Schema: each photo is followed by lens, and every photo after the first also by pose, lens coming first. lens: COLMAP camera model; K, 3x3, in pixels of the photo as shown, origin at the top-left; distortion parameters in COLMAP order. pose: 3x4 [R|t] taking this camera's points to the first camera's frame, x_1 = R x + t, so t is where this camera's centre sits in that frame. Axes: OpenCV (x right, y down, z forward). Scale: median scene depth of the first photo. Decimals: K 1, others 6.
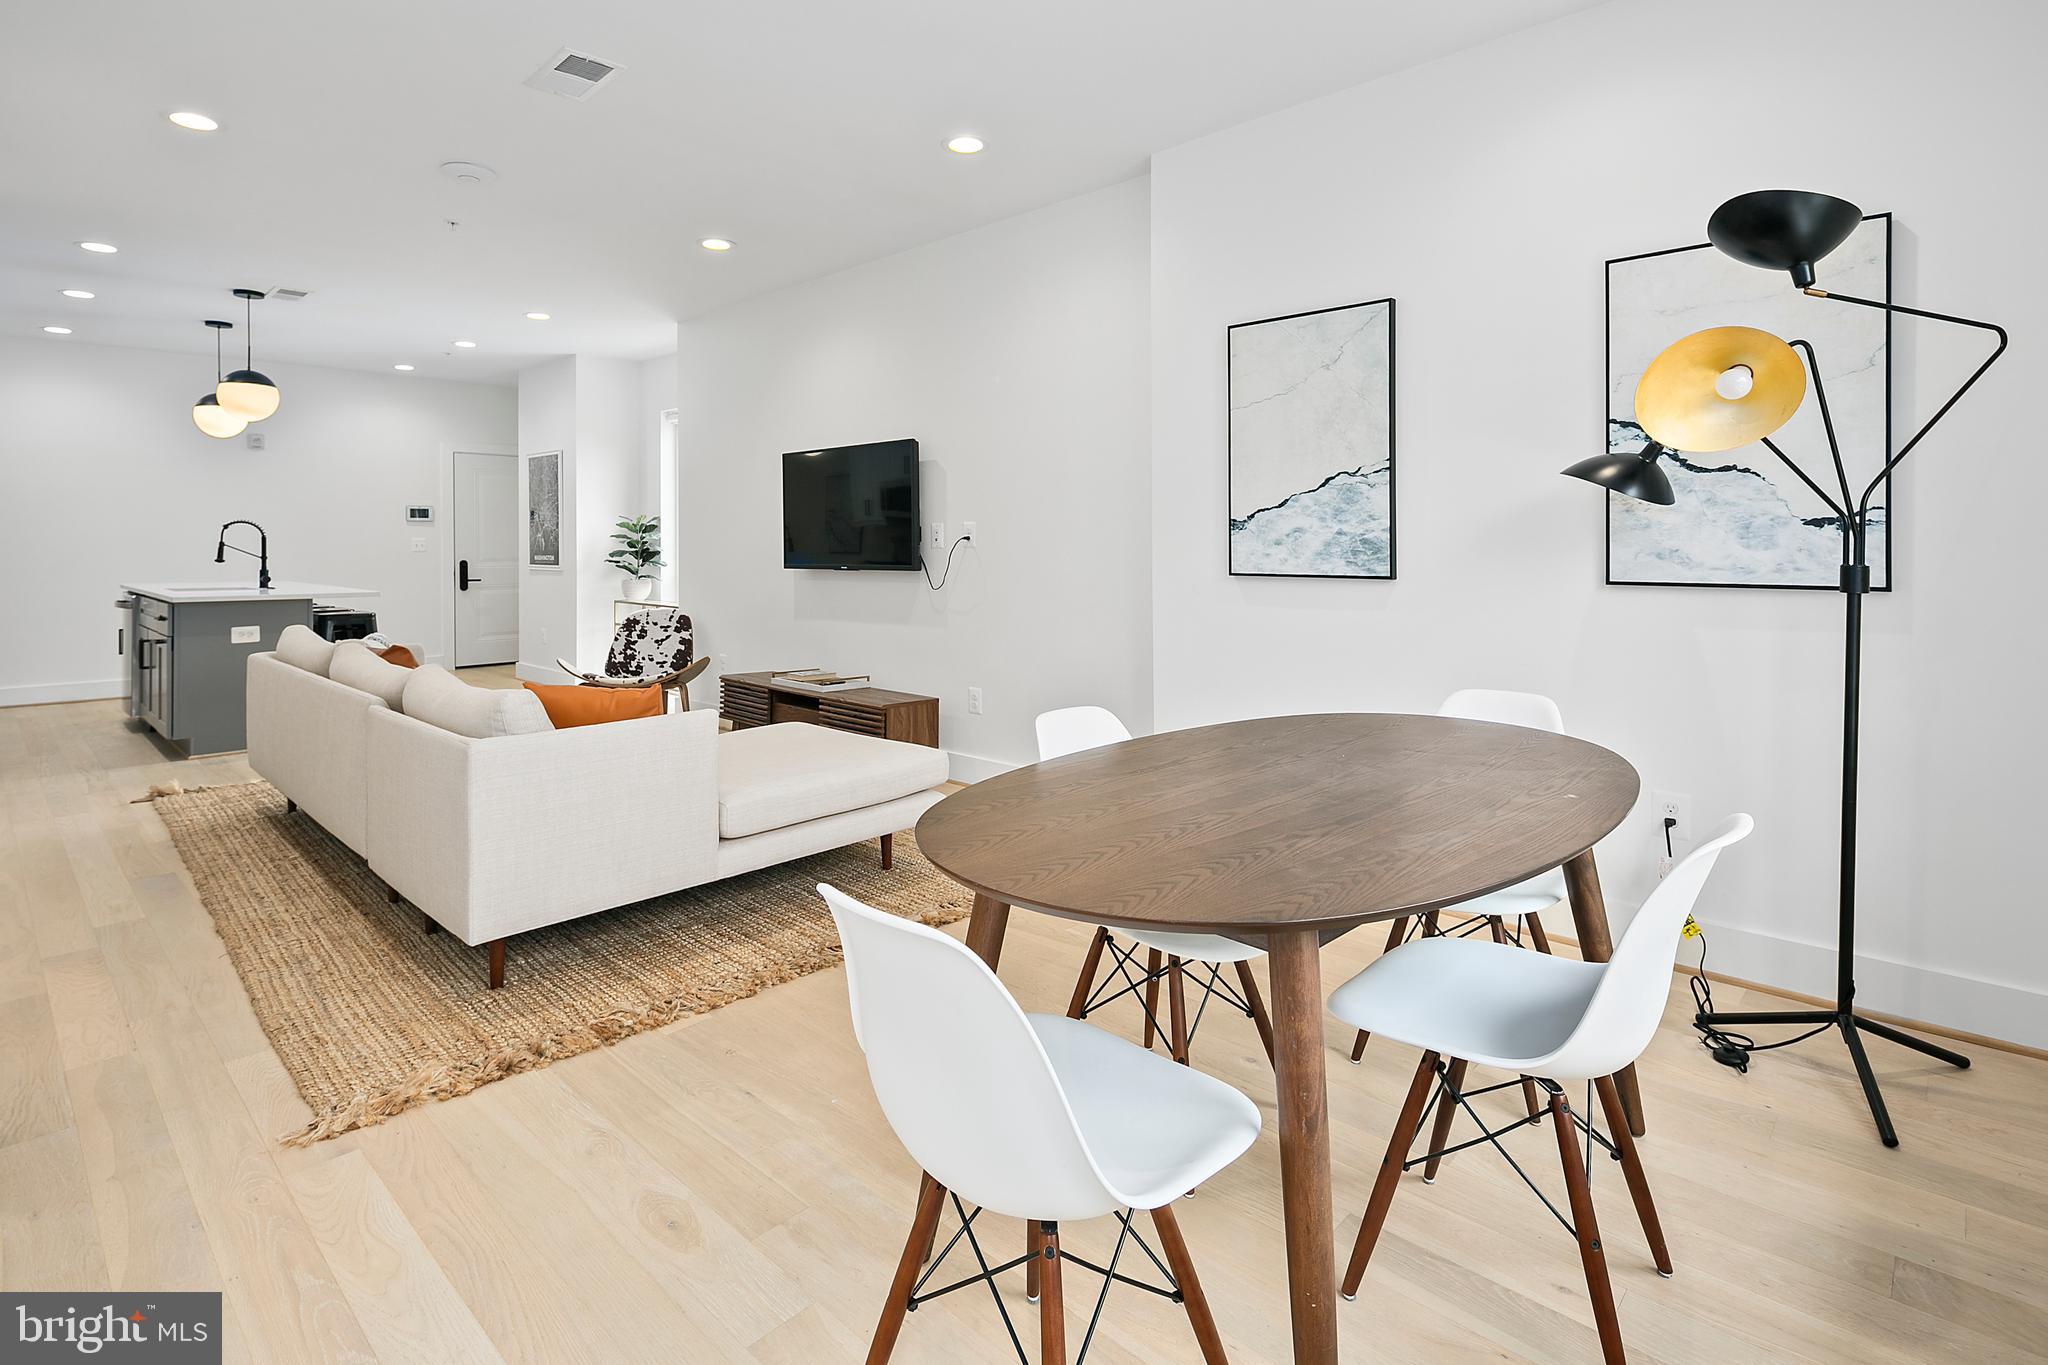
lens RADIAL K [[997.1, 0, 1024.0], [0, 997.1, 551.7], [0, 0, 1]] dist [-0.016092, -0.000745]
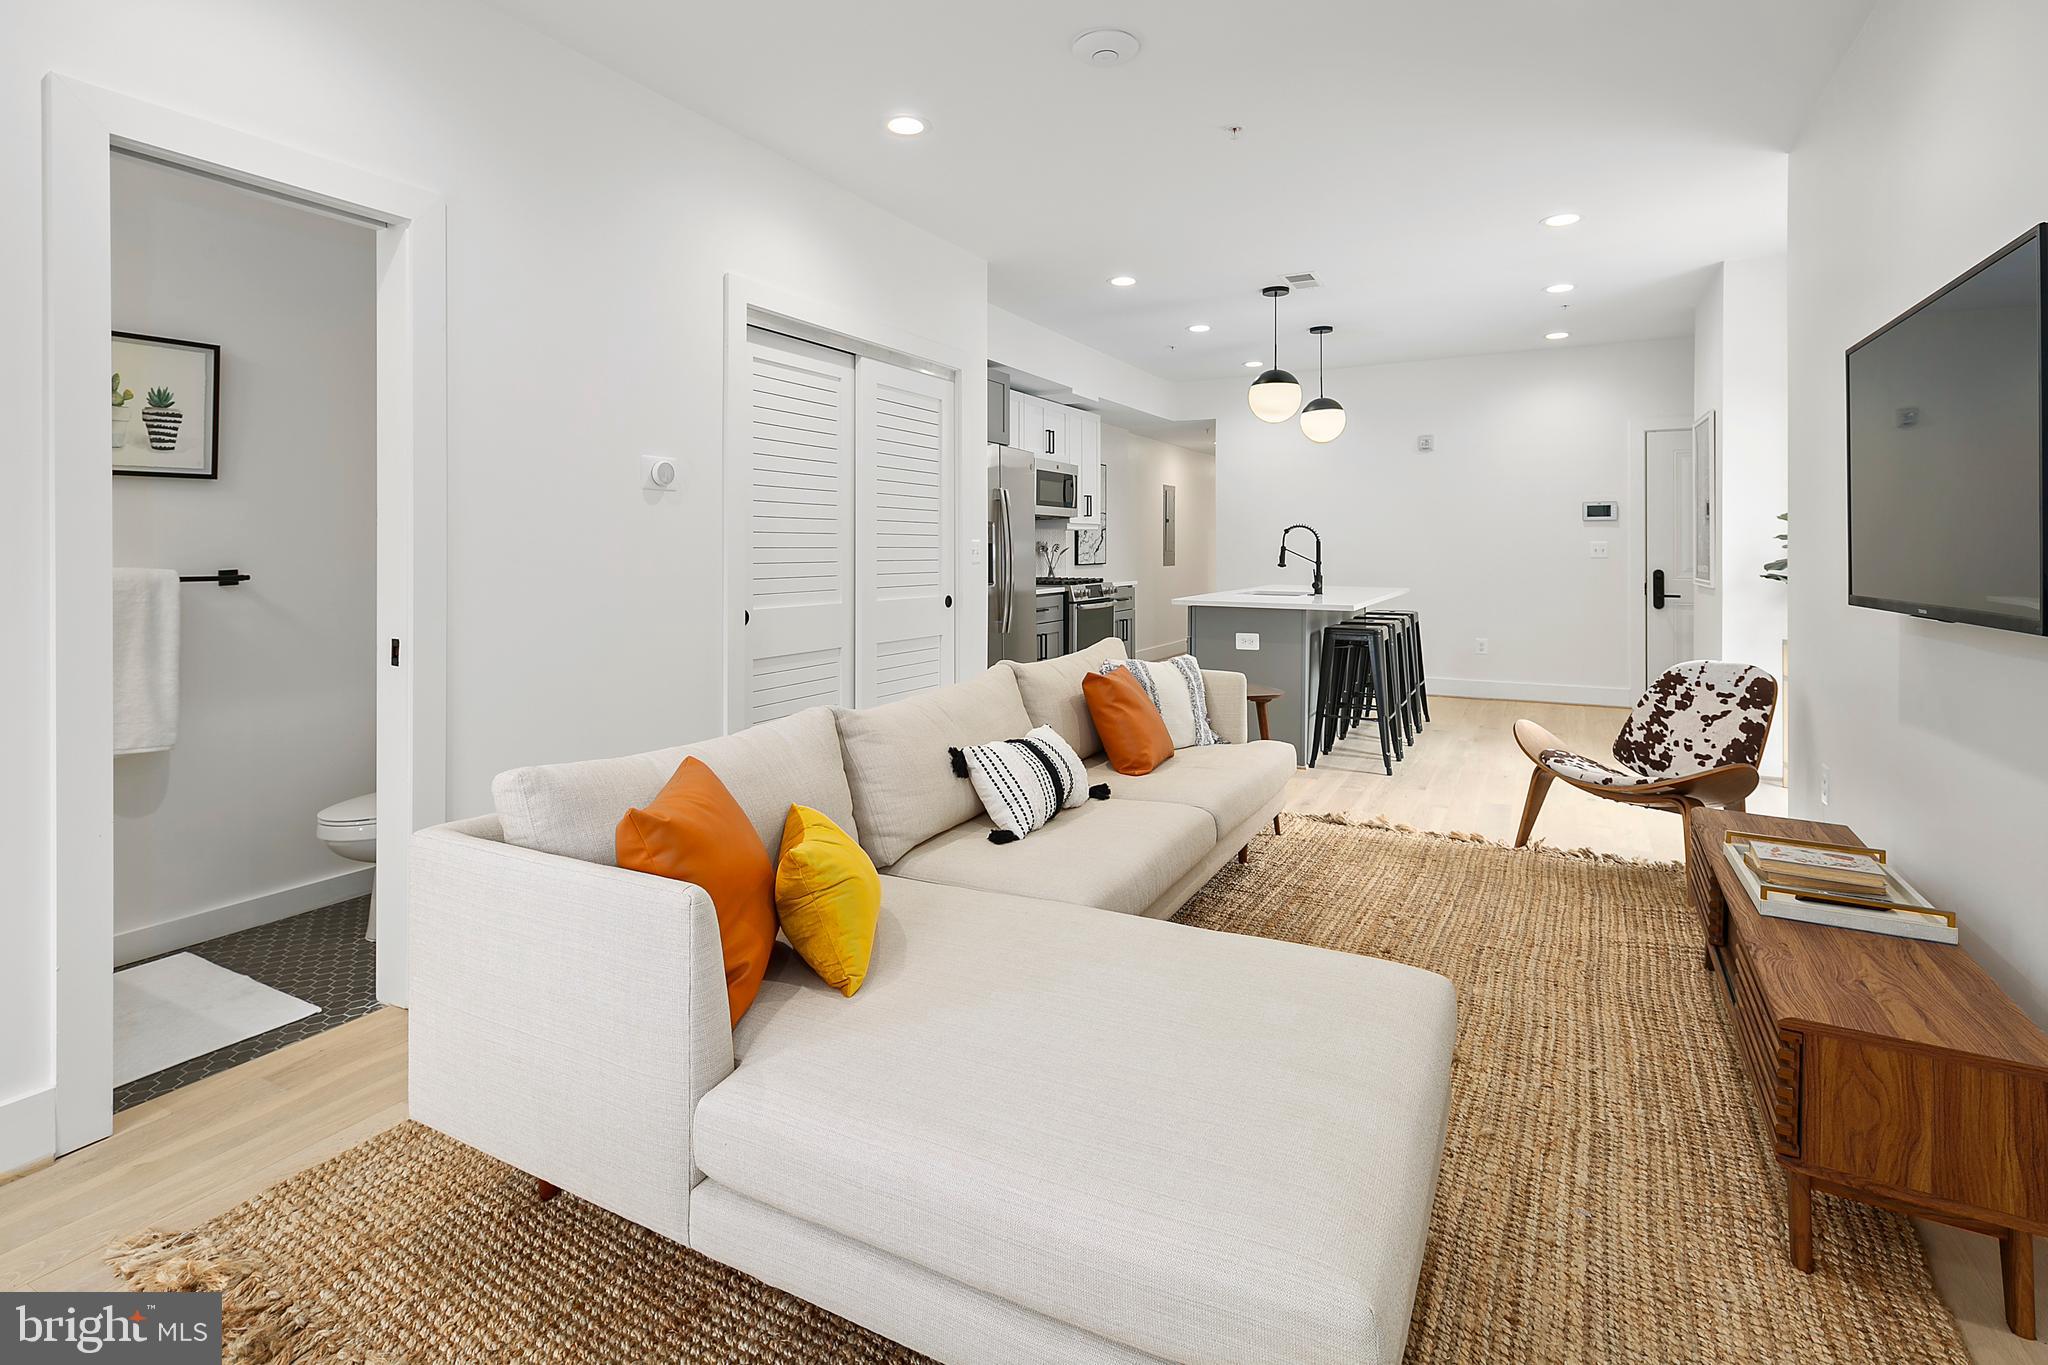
lens RADIAL K [[987.2, 0, 1014.8], [0, 987.2, 555.0], [0, 0, 1]] dist [0.002177, -0.003851]
pose [[0.246760, 0.006968, -0.969052, 0.098694], [-0.007808, 0.999956, 0.005202, -0.004872], [0.969045, 0.006283, 0.246803, 0.540160]]
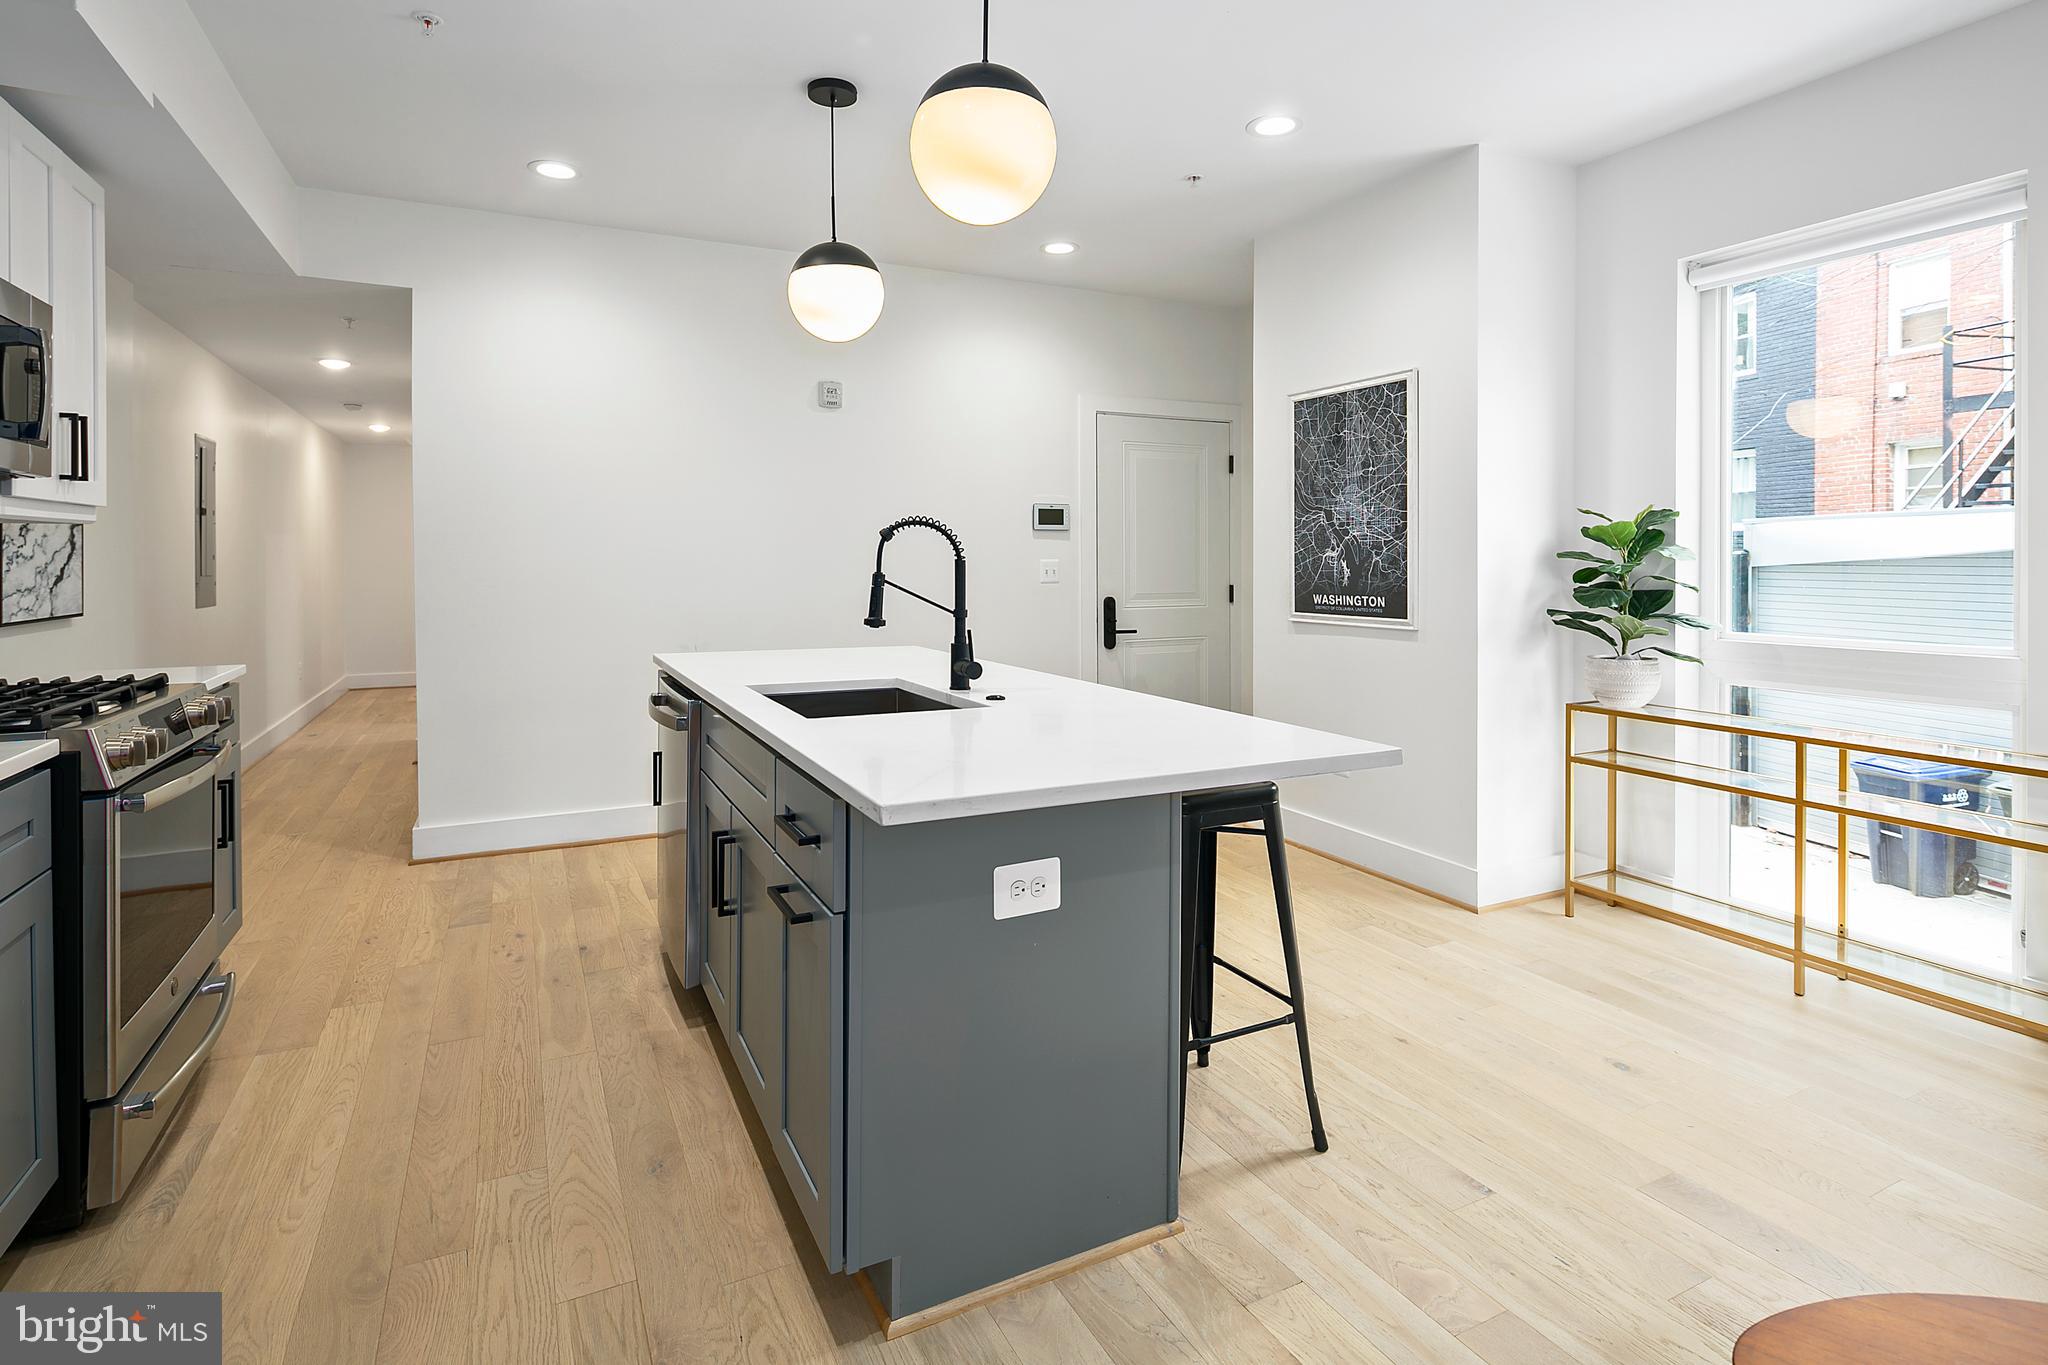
lens RADIAL K [[997.4, 0, 998.2], [0, 997.4, 570.5], [0, 0, 1]] dist [0.001636, -0.000256]
pose [[0.931210, 0.002056, -0.364477, -0.691518], [-0.001561, 0.999997, 0.001652, -0.013206], [0.364479, -0.000969, 0.931211, 0.718675]]
